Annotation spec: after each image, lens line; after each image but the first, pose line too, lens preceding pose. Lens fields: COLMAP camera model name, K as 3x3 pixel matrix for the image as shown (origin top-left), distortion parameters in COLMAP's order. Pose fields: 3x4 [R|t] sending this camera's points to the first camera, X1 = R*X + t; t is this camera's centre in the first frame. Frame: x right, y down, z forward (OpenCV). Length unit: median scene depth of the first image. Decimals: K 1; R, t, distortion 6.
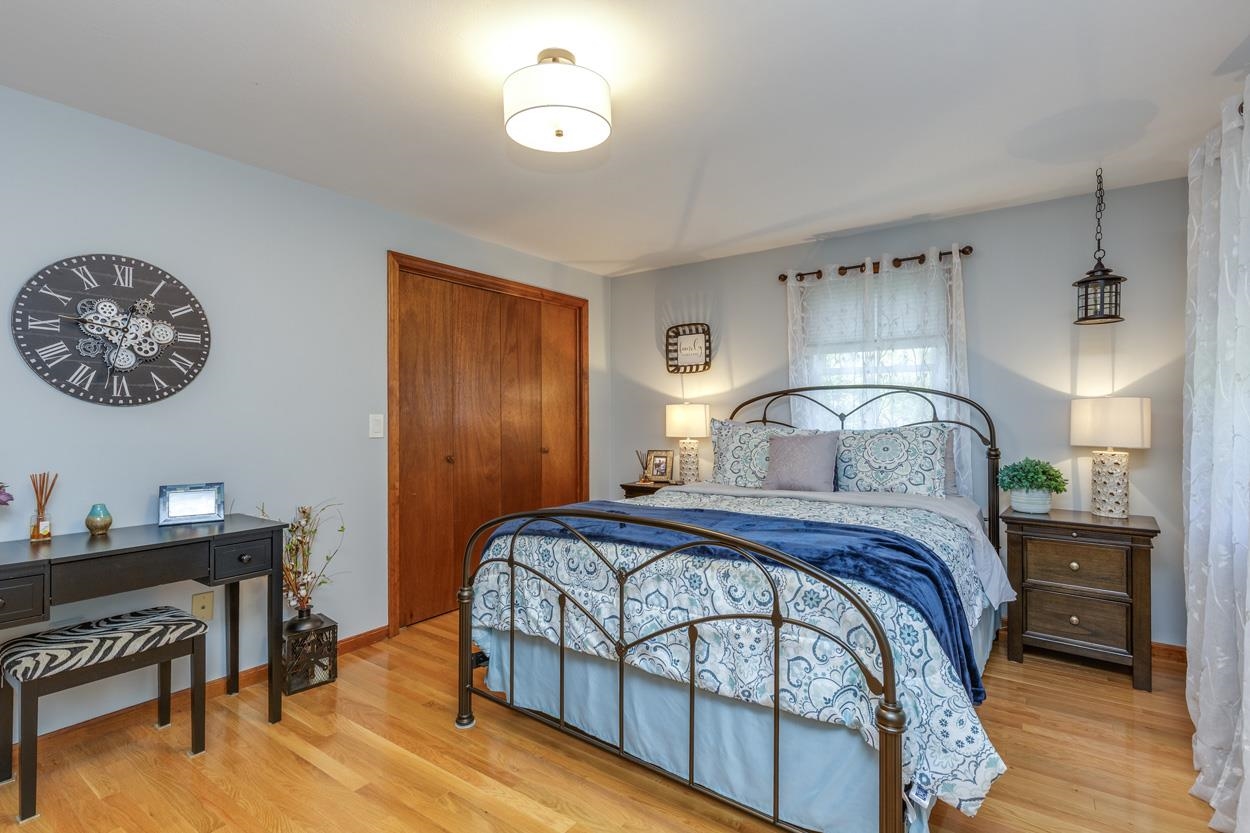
lens RADIAL K [[563.6, 0, 627.7], [0, 563.6, 413.9], [0, 0, 1]] dist [0.008921, -0.001376]
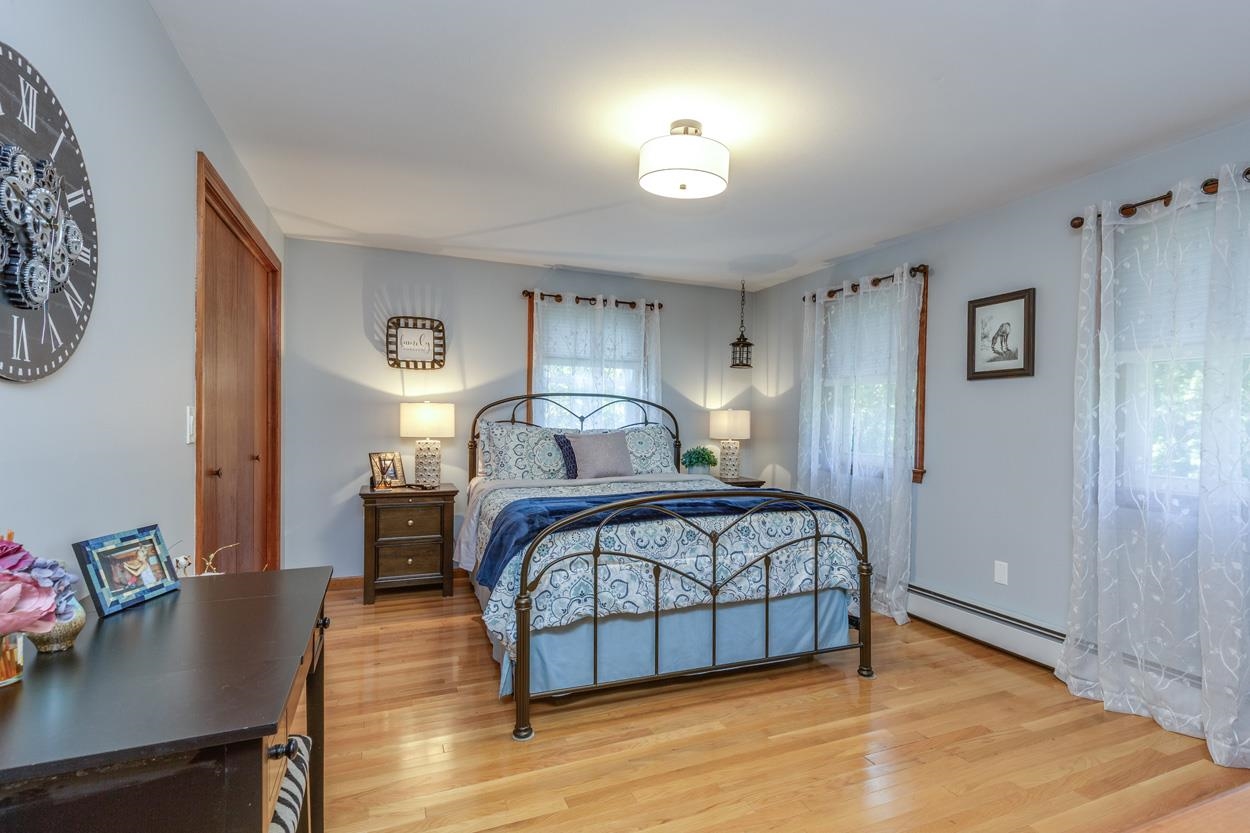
lens RADIAL K [[590.8, 0, 624.9], [0, 590.8, 424.8], [0, 0, 1]] dist [0.018537, 0.000121]
pose [[0.560965, 0.003539, 0.827832, -0.667615], [-0.020441, 0.999745, 0.009578, 0.004613], [-0.827587, -0.022294, 0.560895, 0.198203]]
